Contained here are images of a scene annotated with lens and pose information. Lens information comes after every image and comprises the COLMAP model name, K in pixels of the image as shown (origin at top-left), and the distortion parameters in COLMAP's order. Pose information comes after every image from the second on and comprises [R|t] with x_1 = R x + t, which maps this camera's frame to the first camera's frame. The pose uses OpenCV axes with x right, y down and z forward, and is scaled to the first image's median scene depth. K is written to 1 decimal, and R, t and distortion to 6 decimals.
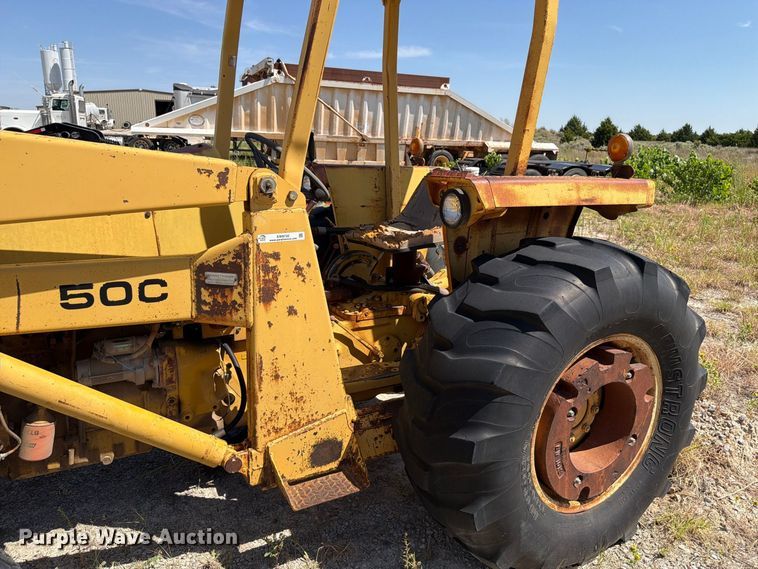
lens RADIAL K [[533.2, 0, 379.0], [0, 533.2, 284.5], [0, 0, 1]] dist [0.100509, -0.134912]
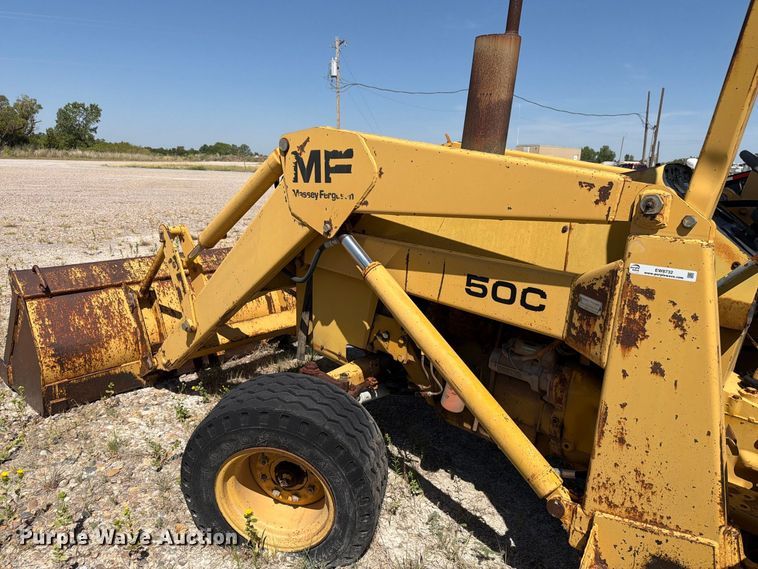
lens RADIAL K [[533.9, 0, 379.0], [0, 533.9, 284.5], [0, 0, 1]] dist [0.034819, -0.037317]
pose [[0.349432, 0.197934, -0.915816, 0.385015], [-0.272350, 0.956685, 0.102851, -0.037678], [0.896506, 0.213483, 0.388204, 0.311915]]
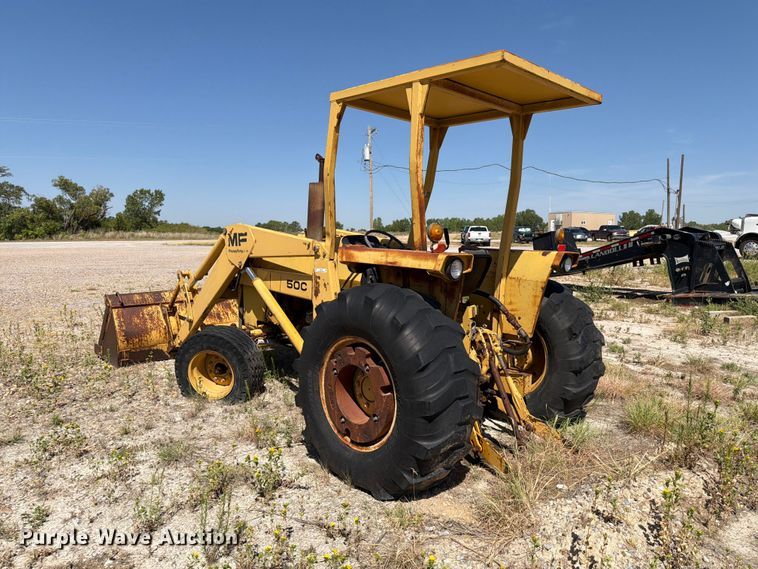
lens RADIAL K [[533.2, 0, 379.0], [0, 533.2, 284.5], [0, 0, 1]] dist [0.100509, -0.134912]
pose [[0.264818, 0.069985, -0.961755, 2.142518], [-0.250400, 0.968141, 0.001502, -0.091464], [0.931220, 0.240425, 0.273906, 0.573586]]
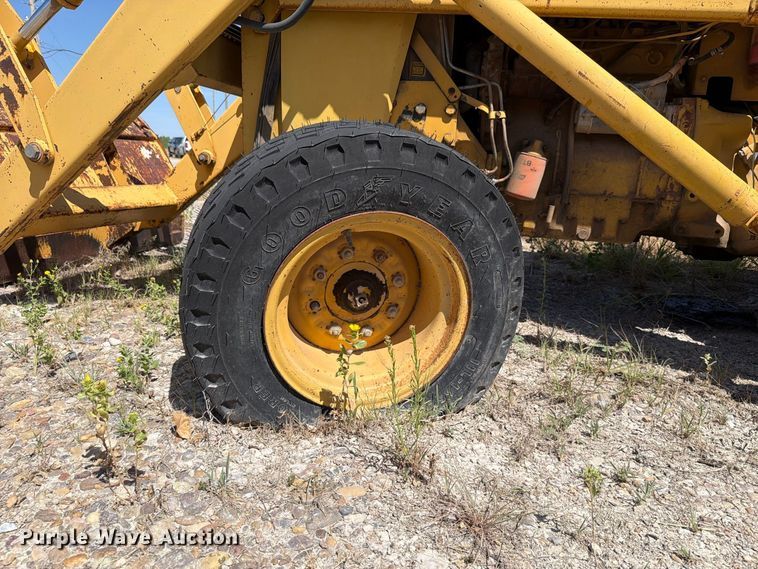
lens RADIAL K [[533.2, 0, 379.0], [0, 533.2, 284.5], [0, 0, 1]] dist [0.100509, -0.134912]
pose [[0.740175, 0.142568, -0.657127, -0.178450], [-0.186094, 0.982525, 0.003552, 0.508294], [0.646150, 0.119659, 0.753772, 0.157777]]
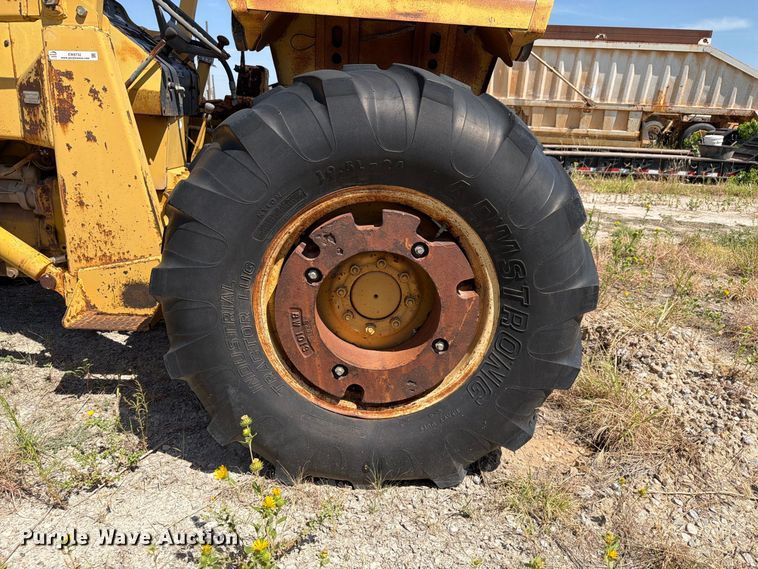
lens RADIAL K [[533.9, 0, 379.0], [0, 533.9, 284.5], [0, 0, 1]] dist [0.034819, -0.037317]
pose [[0.888010, 0.144424, -0.436554, 0.797402], [-0.133038, 0.989486, 0.056732, 0.194854], [0.440158, 0.007700, 0.897887, 0.336845]]
